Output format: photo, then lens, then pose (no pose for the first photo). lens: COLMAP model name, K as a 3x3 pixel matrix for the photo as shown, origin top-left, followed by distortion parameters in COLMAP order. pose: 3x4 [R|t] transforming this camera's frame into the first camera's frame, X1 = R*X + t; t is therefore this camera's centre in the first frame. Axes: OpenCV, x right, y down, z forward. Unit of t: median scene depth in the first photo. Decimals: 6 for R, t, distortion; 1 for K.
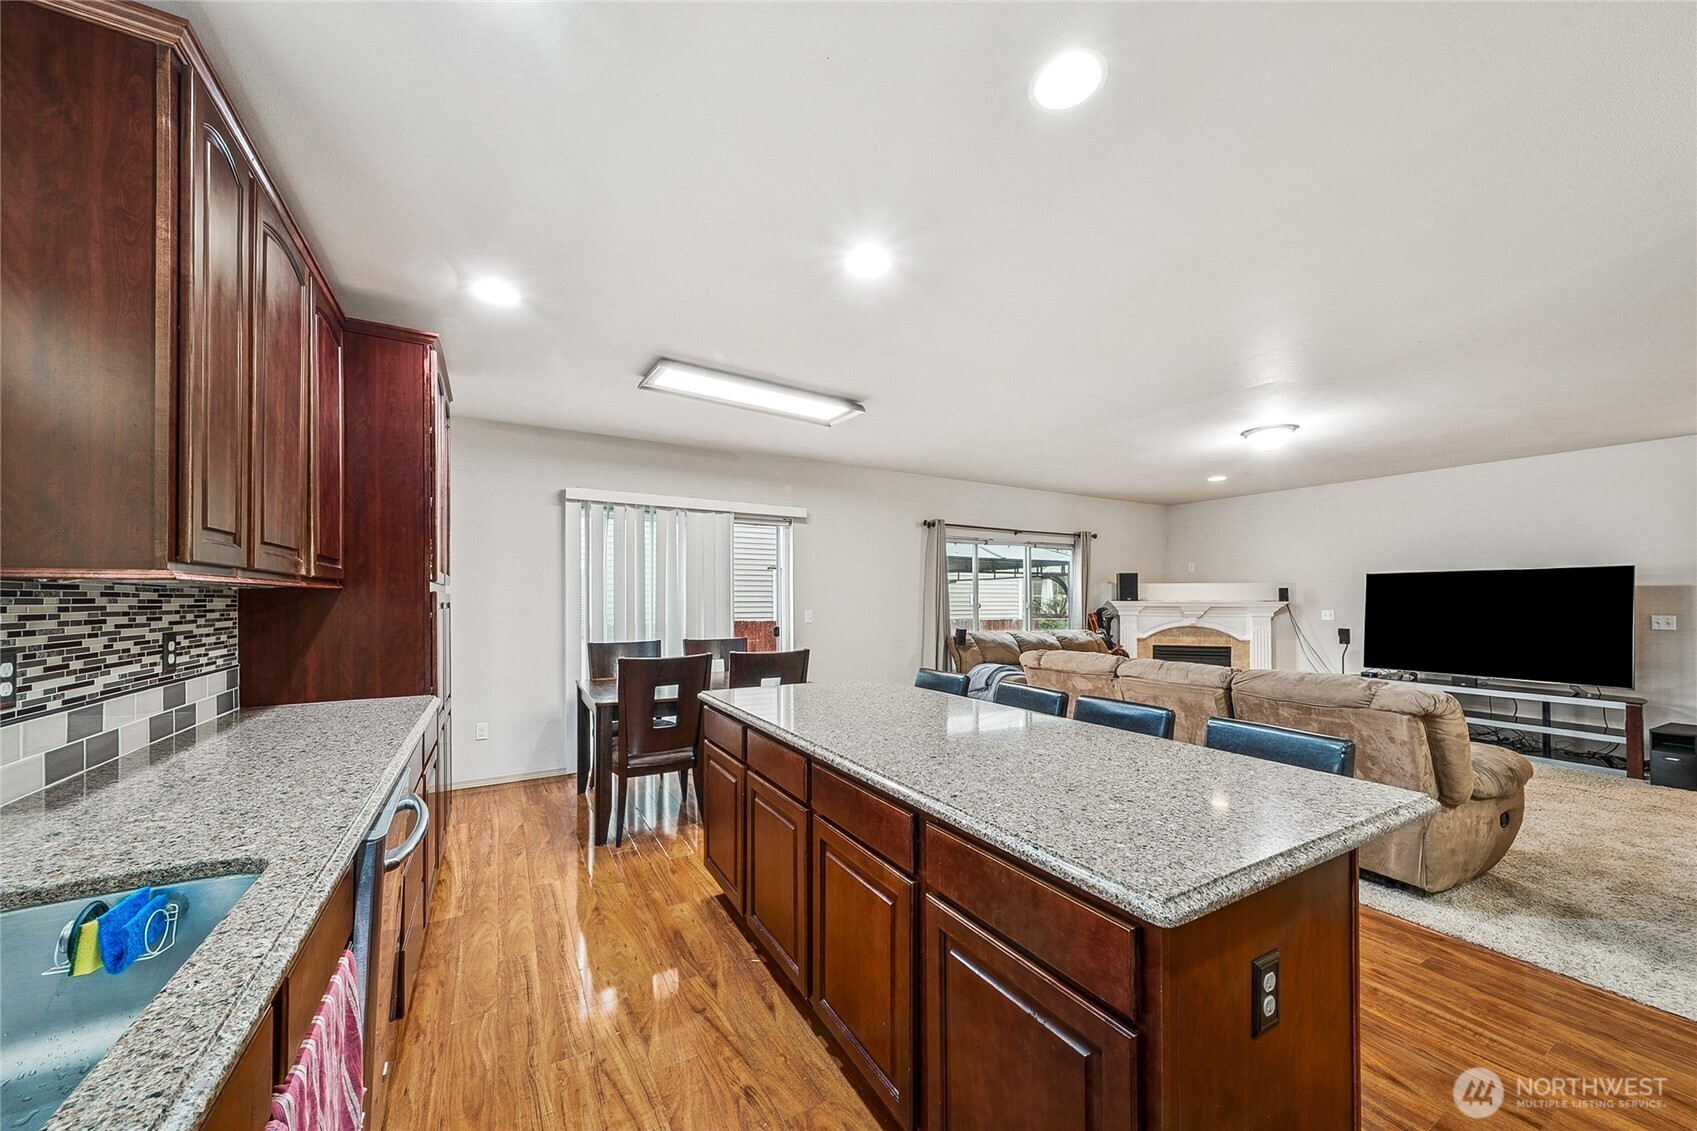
lens RADIAL K [[585.0, 0, 863.2], [0, 585.0, 597.0], [0, 0, 1]] dist [0.004493, -0.000044]
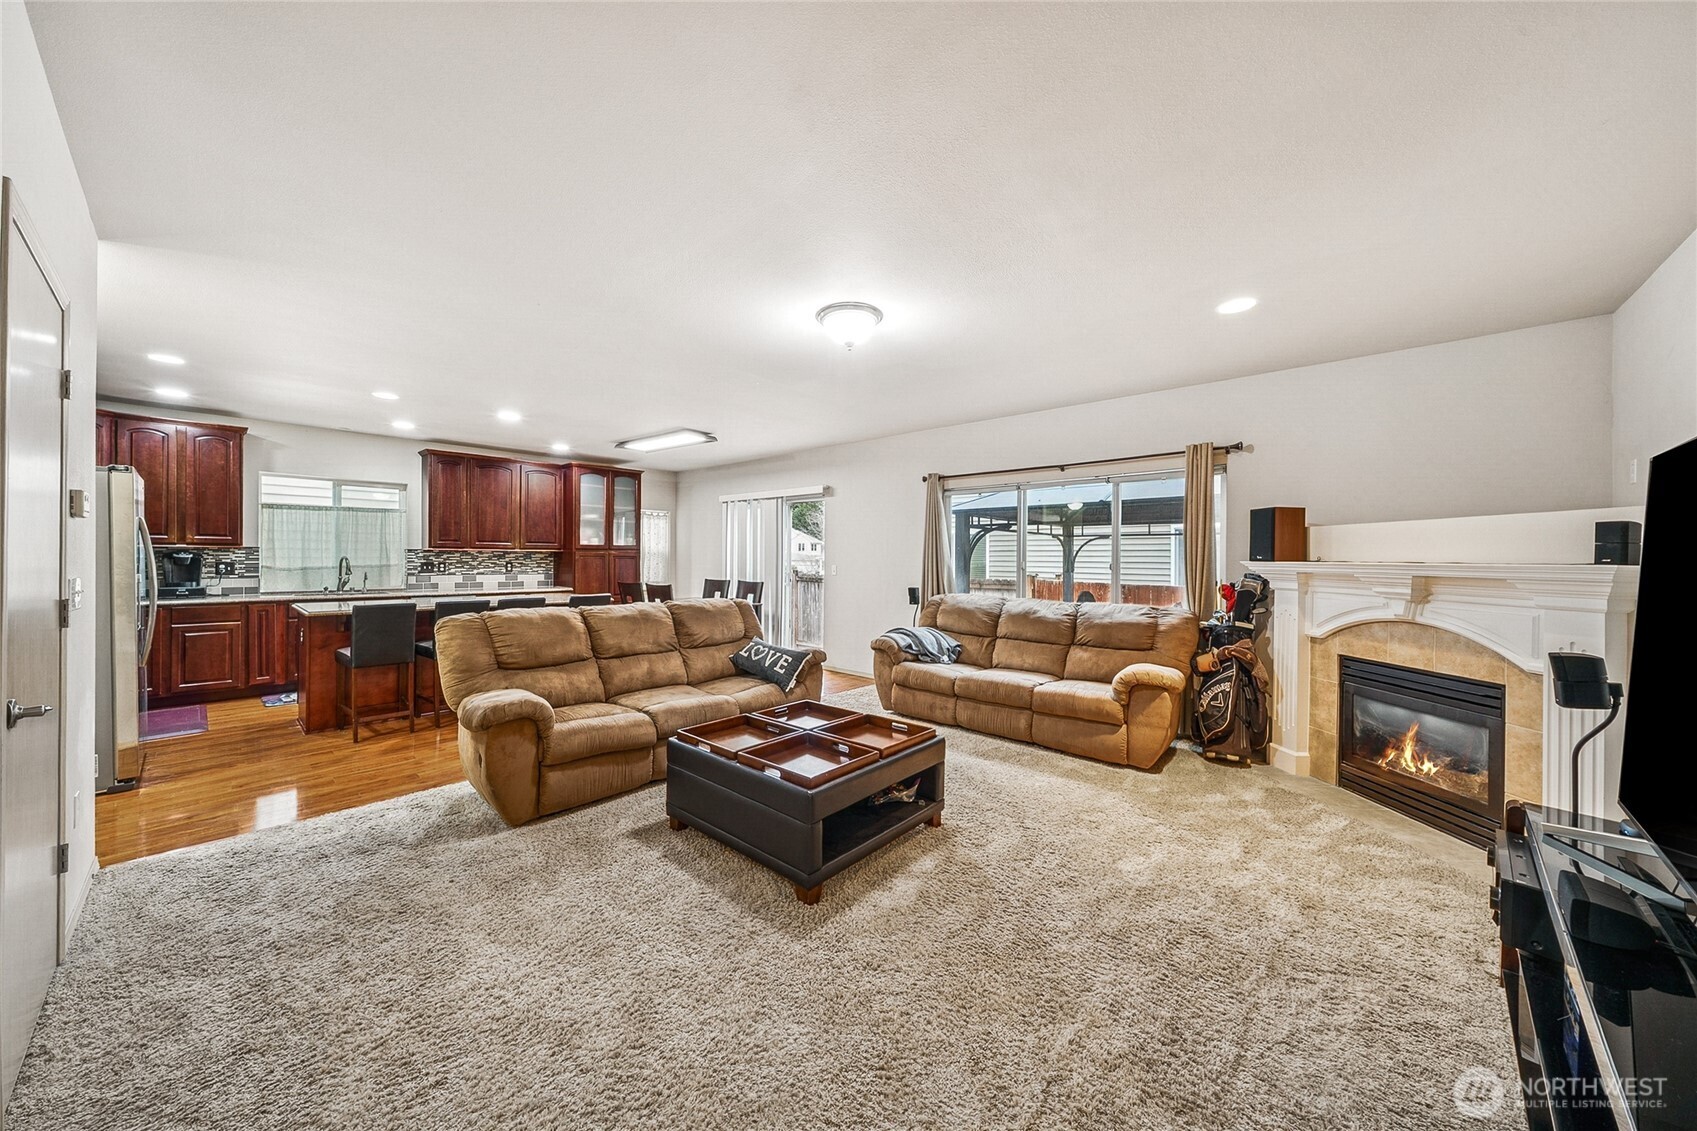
lens RADIAL K [[585.0, 0, 836.5], [0, 585.0, 559.1], [0, 0, 1]] dist [0.004493, -0.000044]
pose [[0.306224, 0.002555, -0.951956, 0.980747], [-0.003954, 0.999991, 0.001412, 0.006667], [0.951951, 0.003332, 0.306232, 0.552361]]
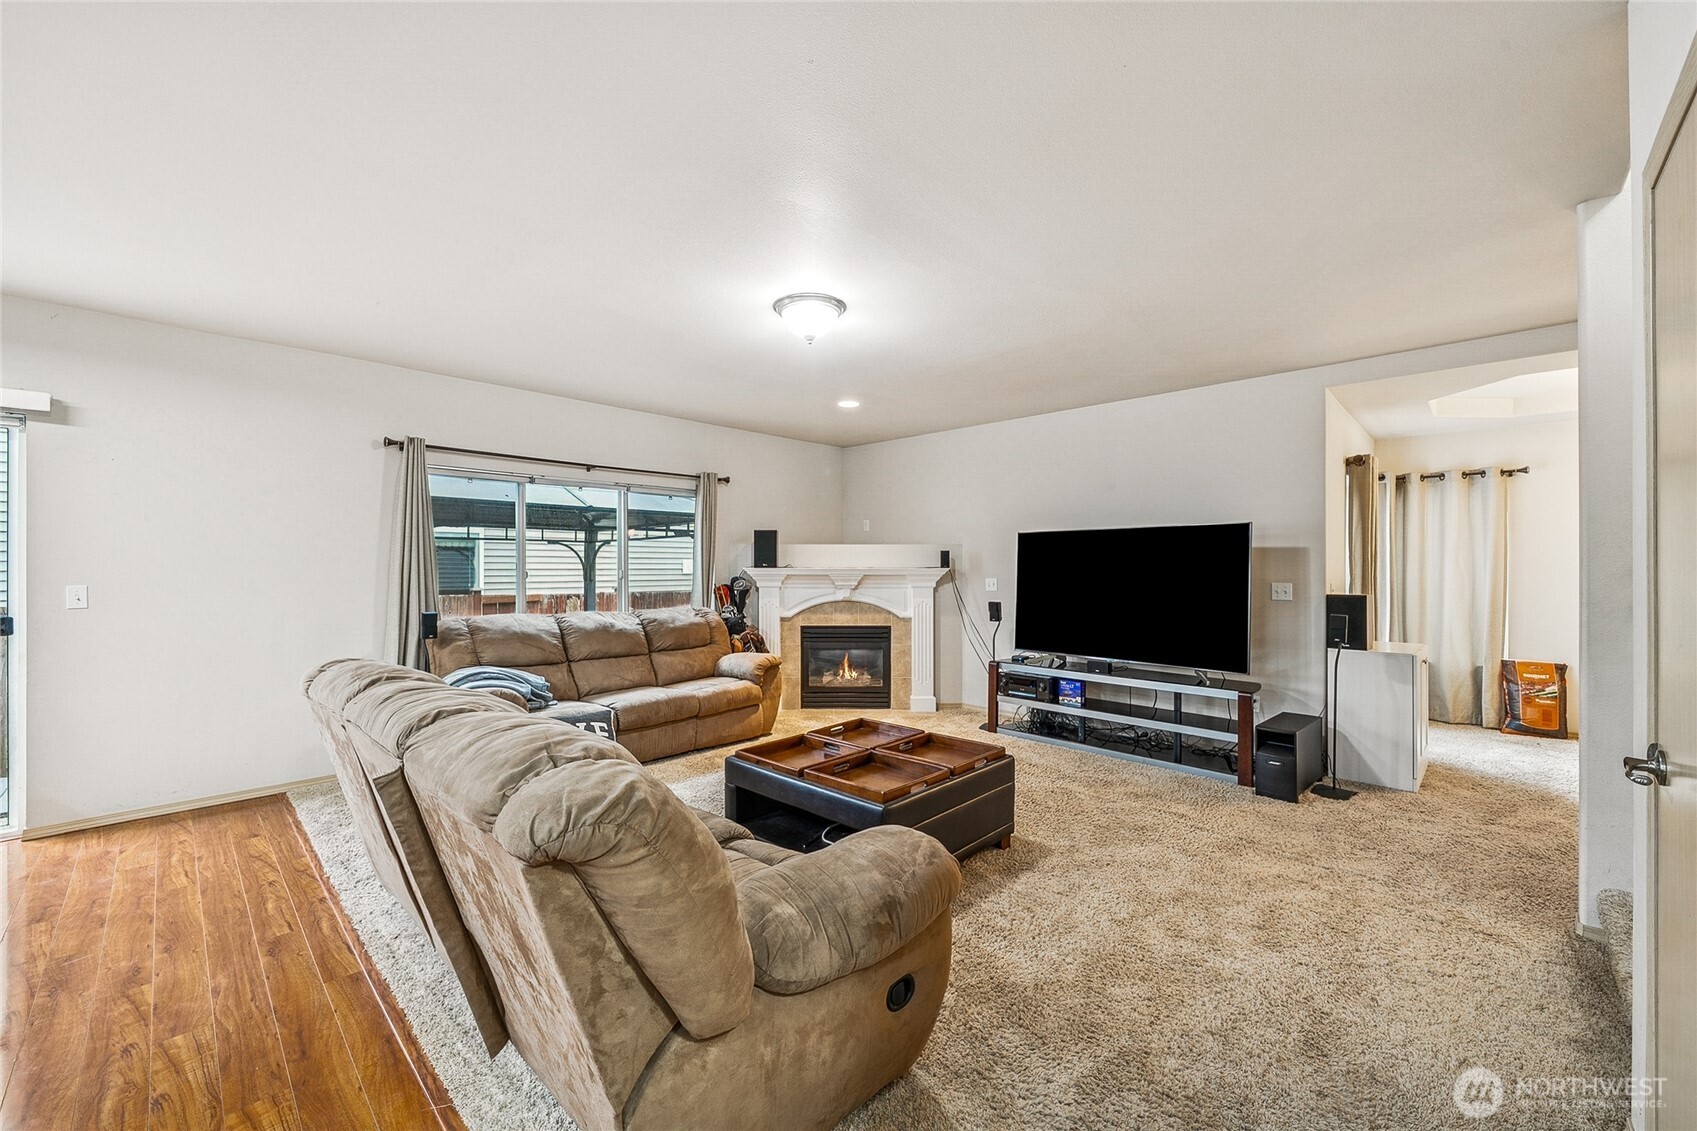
lens RADIAL K [[659.6, 0, 840.6], [0, 659.6, 562.4], [0, 0, 1]] dist [-0.002139, -0.000178]
pose [[0.963372, 0.000395, 0.268168, 0.376214], [0.000540, 0.999994, -0.003416, 0.003638], [-0.268168, 0.003436, 0.963366, 0.196863]]
